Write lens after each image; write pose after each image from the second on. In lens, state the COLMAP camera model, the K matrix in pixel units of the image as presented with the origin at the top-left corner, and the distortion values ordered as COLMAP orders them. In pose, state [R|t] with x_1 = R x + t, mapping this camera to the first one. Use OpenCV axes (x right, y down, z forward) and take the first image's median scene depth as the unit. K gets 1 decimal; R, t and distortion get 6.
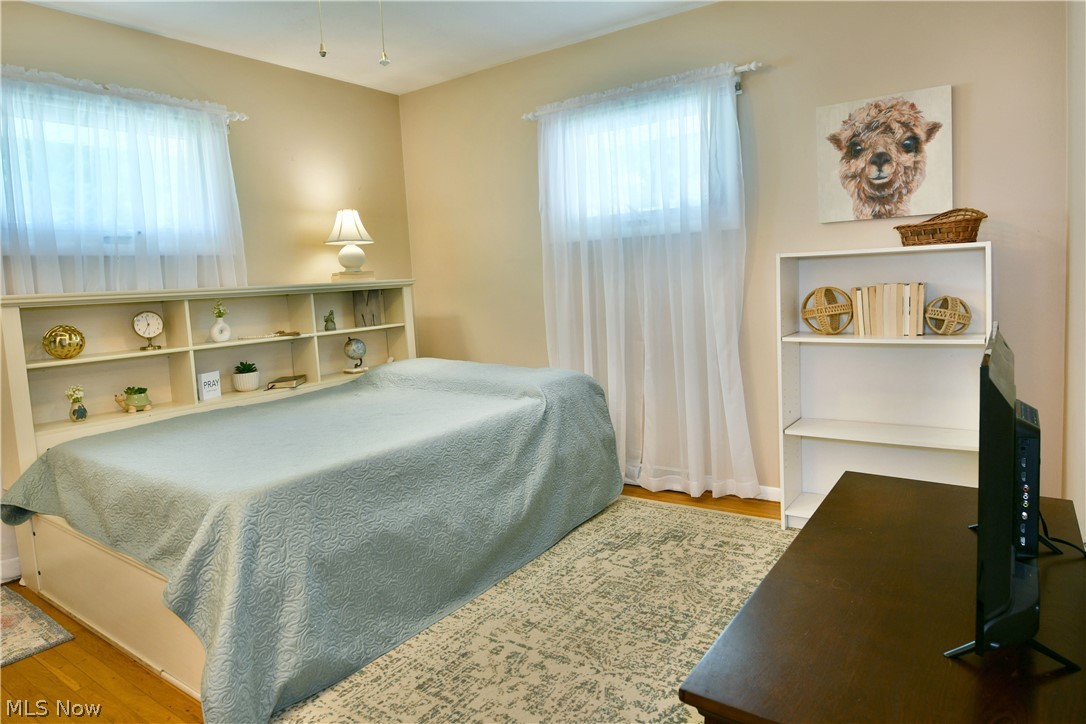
lens RADIAL K [[654.0, 0, 535.4], [0, 654.0, 368.5], [0, 0, 1]] dist [-0.023736, 0.001138]
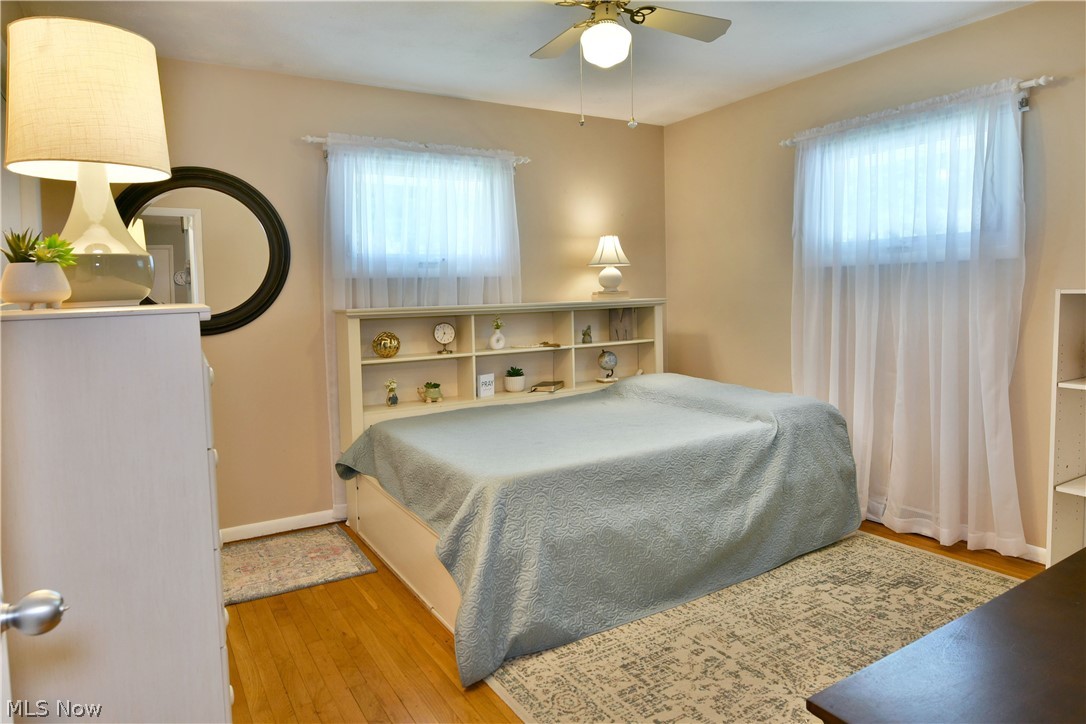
lens RADIAL K [[654.0, 0, 535.4], [0, 654.0, 368.5], [0, 0, 1]] dist [-0.023736, 0.001138]
pose [[0.916656, 0.067251, -0.393978, 0.068873], [-0.069312, 0.997554, 0.009015, -0.025723], [0.393621, 0.019044, 0.919075, -0.093356]]
